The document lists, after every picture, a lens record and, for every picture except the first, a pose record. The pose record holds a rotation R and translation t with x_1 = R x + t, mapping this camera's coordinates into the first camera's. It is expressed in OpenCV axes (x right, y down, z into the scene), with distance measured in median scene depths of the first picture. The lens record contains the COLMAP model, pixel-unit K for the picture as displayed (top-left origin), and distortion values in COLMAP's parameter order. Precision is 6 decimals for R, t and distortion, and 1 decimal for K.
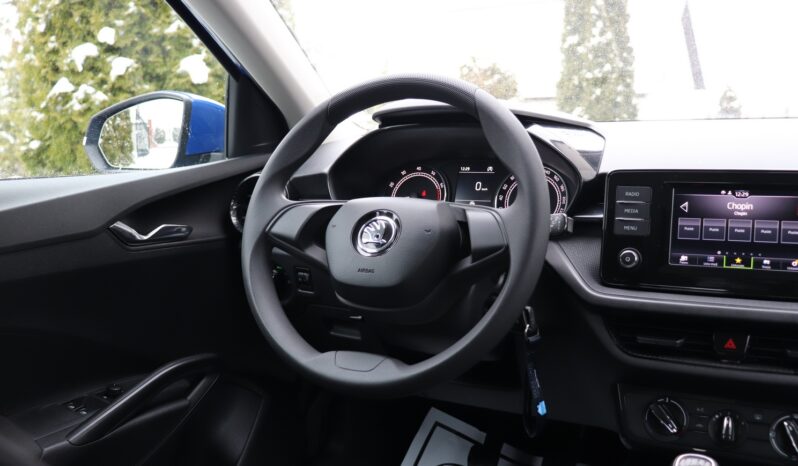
lens RADIAL K [[850.6, 0, 397.2], [0, 850.6, 232.4], [0, 0, 1]] dist [-0.098083, 0.000000]
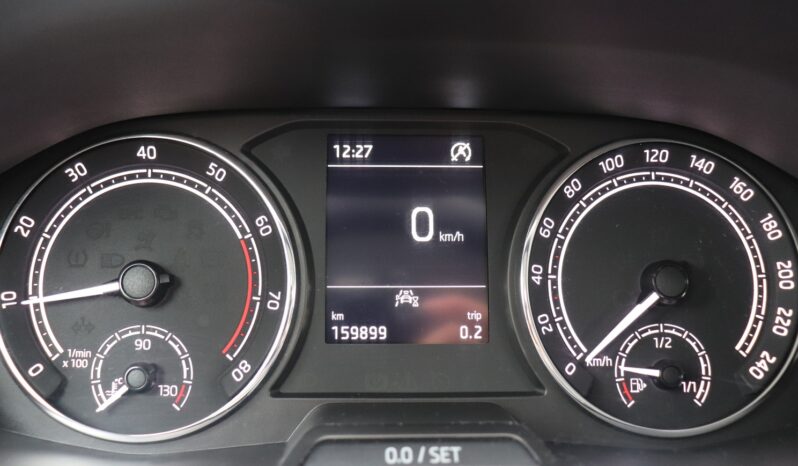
lens RADIAL K [[850.6, 0, 400.1], [0, 850.6, 232.9], [0, 0, 1]] dist [-0.098083, 0.000000]
pose [[0.863780, -0.084826, 0.496677, -0.039449], [0.031735, 0.992929, 0.114389, -0.098322], [-0.502868, -0.083045, 0.860365, 0.970571]]
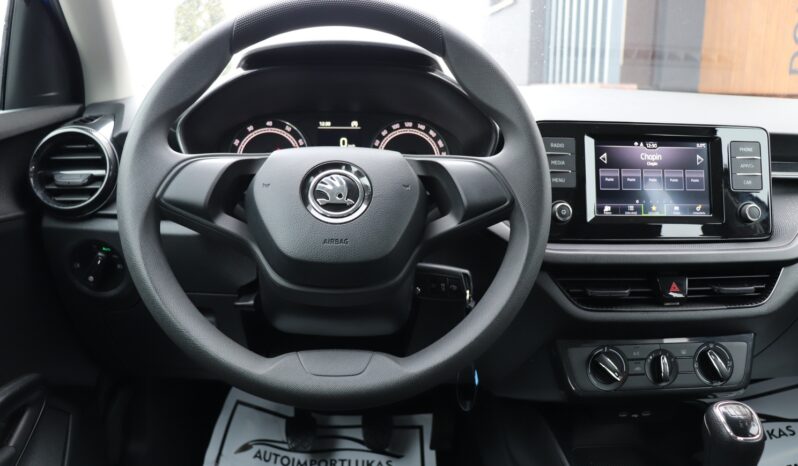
lens RADIAL K [[666.9, 0, 402.6], [0, 666.9, 232.9], [0, 0, 1]] dist [-0.142890, 0.098087]
pose [[0.842768, -0.060959, 0.534814, -0.288259], [0.040243, 0.997922, 0.050330, 0.009880], [-0.536771, -0.020894, 0.843469, 0.452295]]
